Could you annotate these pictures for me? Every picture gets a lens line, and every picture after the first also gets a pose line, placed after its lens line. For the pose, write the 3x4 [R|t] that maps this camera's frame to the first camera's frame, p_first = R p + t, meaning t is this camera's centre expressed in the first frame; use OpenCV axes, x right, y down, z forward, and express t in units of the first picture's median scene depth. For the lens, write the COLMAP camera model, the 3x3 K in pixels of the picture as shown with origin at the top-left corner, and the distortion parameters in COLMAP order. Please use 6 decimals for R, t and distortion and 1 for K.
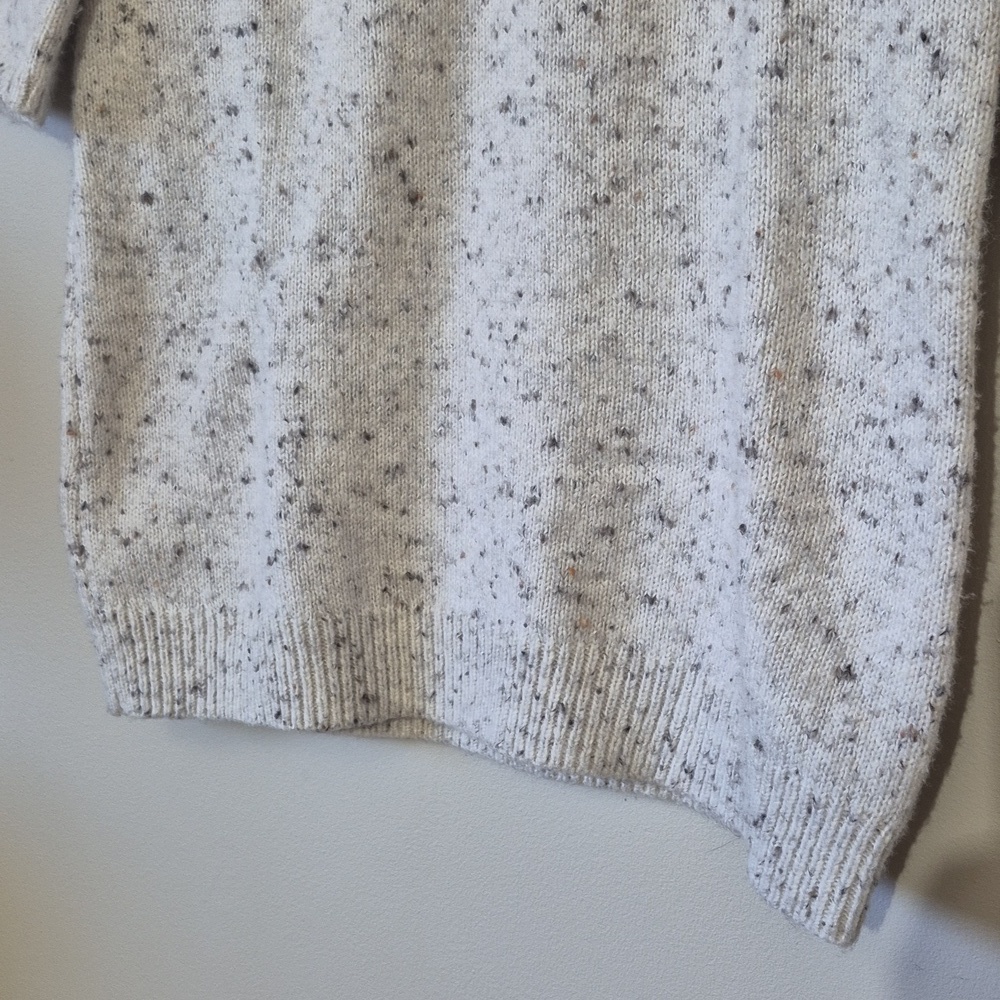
lens RADIAL K [[1146.7, 0, 499.2], [0, 1146.7, 499.4], [0, 0, 1]] dist [-0.011684, 0.000000]
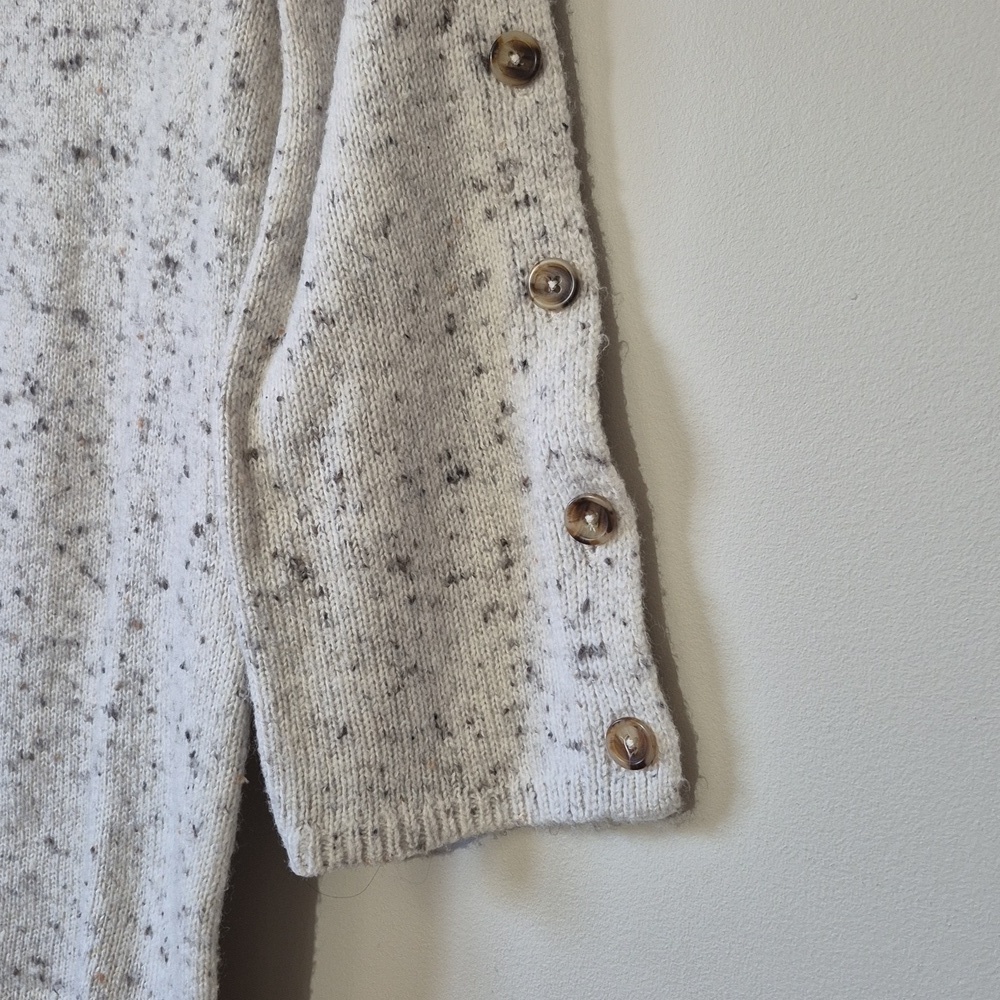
lens RADIAL K [[1146.7, 0, 500.6], [0, 1146.7, 500.7], [0, 0, 1]] dist [-0.011684, 0.000000]
pose [[0.995413, 0.094124, -0.017107, 0.549206], [-0.095358, 0.990558, -0.098499, -0.448151], [0.007675, 0.099679, 0.994990, -0.117301]]
